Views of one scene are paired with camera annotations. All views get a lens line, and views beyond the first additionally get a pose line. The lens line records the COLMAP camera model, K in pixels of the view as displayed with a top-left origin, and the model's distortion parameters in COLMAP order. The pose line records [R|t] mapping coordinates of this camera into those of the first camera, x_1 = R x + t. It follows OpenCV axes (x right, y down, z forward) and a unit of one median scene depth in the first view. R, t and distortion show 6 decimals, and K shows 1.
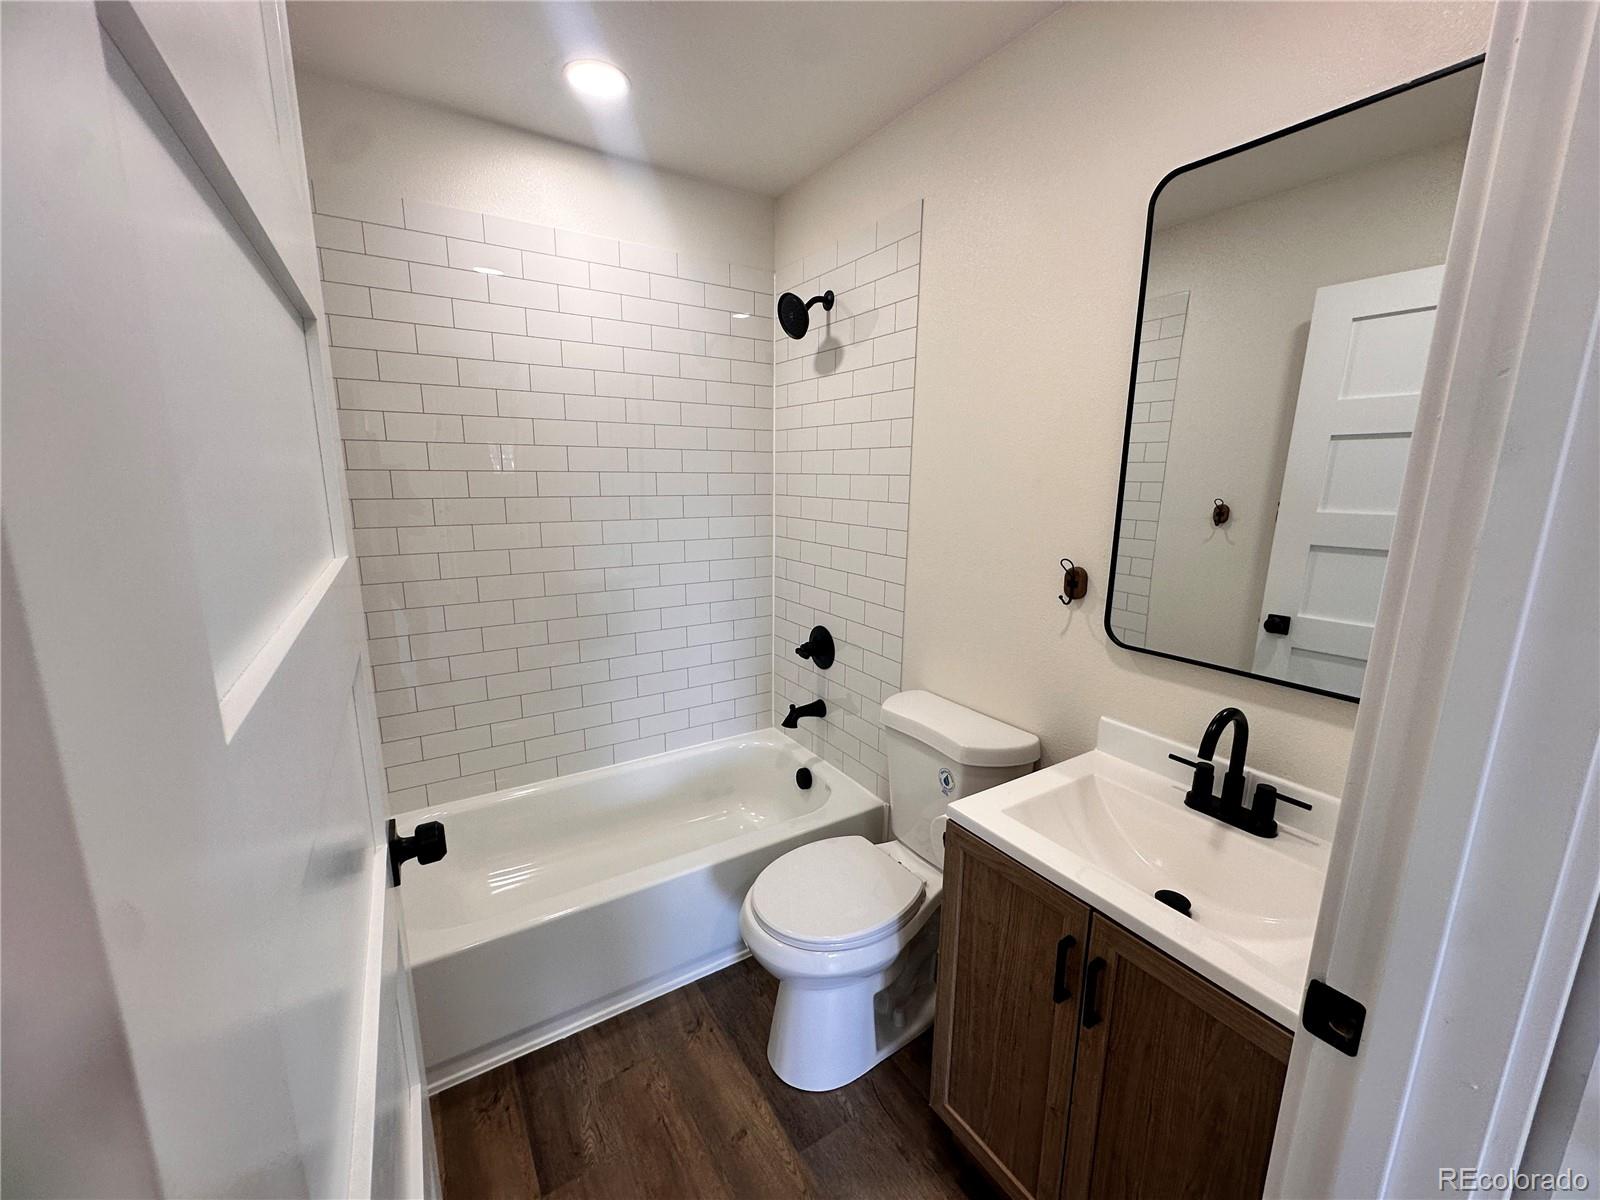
lens RADIAL K [[639.5, 0, 796.5], [0, 639.5, 598.8], [0, 0, 1]] dist [-0.003505, 0.000195]
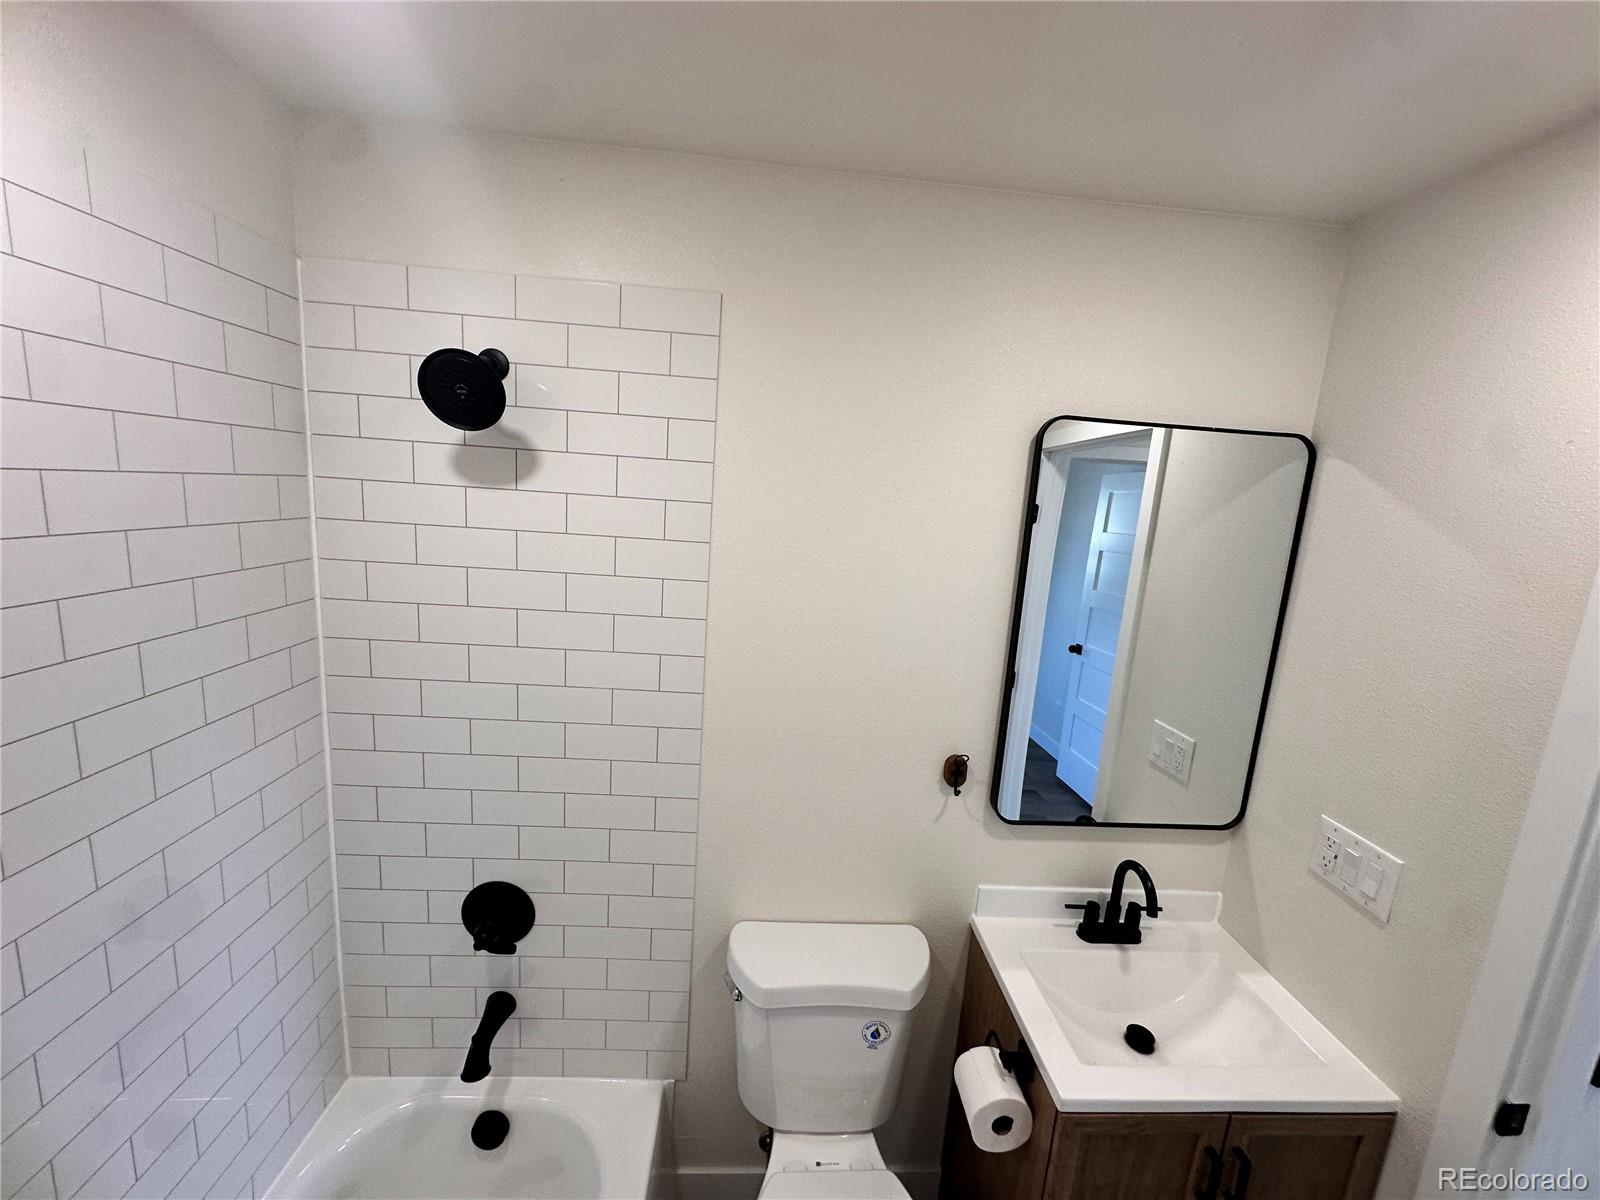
lens RADIAL K [[639.5, 0, 796.5], [0, 639.5, 598.8], [0, 0, 1]] dist [-0.003505, 0.000195]
pose [[0.483285, -0.128075, 0.866044, -0.417058], [0.107883, 0.990414, 0.086265, -0.325561], [-0.868791, 0.051741, 0.492469, 0.567681]]
